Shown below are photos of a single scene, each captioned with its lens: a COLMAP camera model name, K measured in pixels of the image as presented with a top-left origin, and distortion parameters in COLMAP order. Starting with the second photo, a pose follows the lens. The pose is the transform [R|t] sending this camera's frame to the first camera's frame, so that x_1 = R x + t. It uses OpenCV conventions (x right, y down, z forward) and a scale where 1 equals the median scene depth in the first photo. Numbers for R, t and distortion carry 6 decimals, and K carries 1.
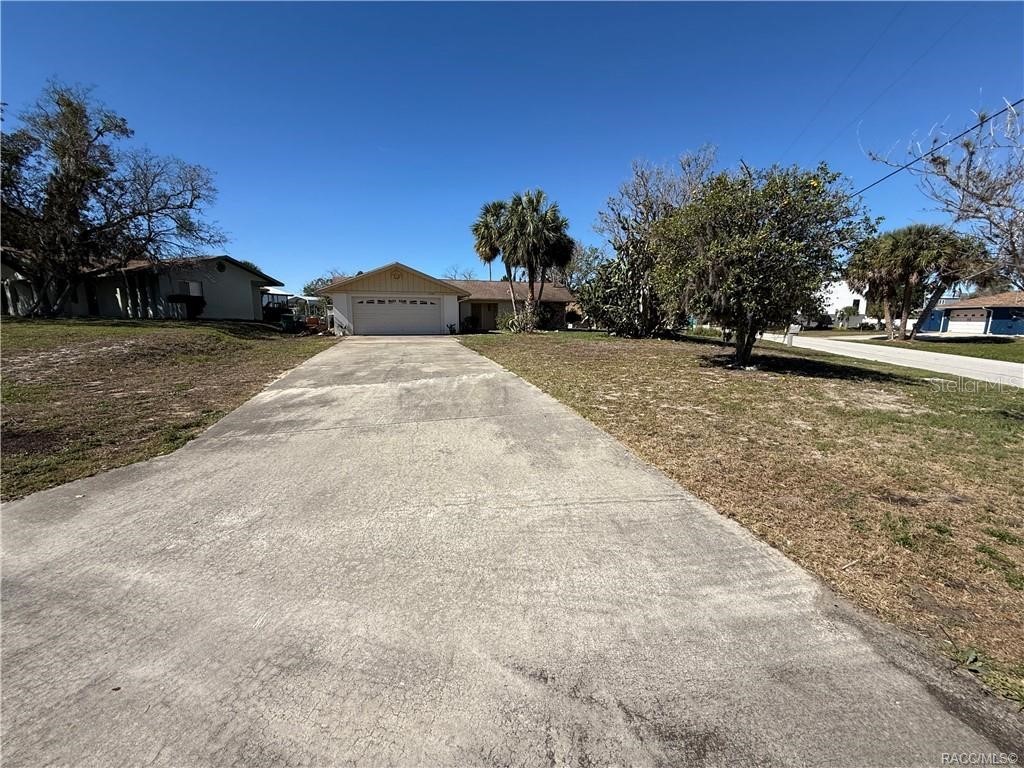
lens RADIAL K [[412.3, 0, 511.2], [0, 412.3, 383.8], [0, 0, 1]] dist [-0.012790, -0.000174]
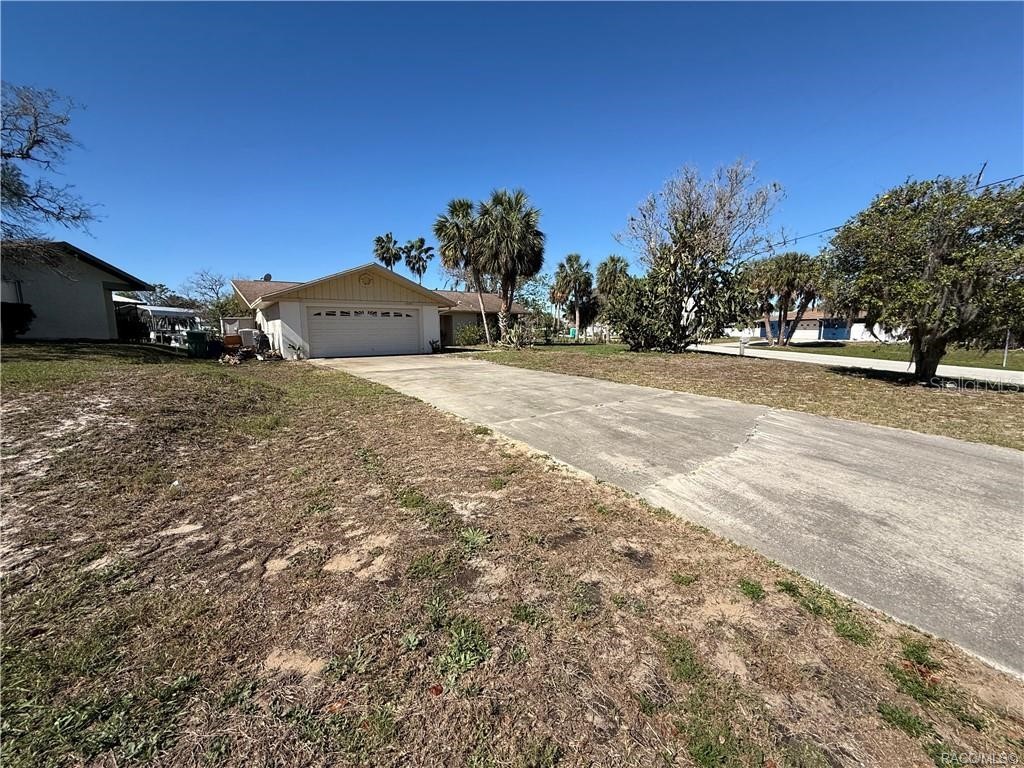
lens RADIAL K [[412.3, 0, 507.9], [0, 412.3, 382.1], [0, 0, 1]] dist [-0.012790, -0.000174]
pose [[0.939937, -0.052398, 0.337302, -0.281888], [0.063121, 0.997787, -0.020892, -0.036011], [-0.335461, 0.040928, 0.941165, 0.179473]]
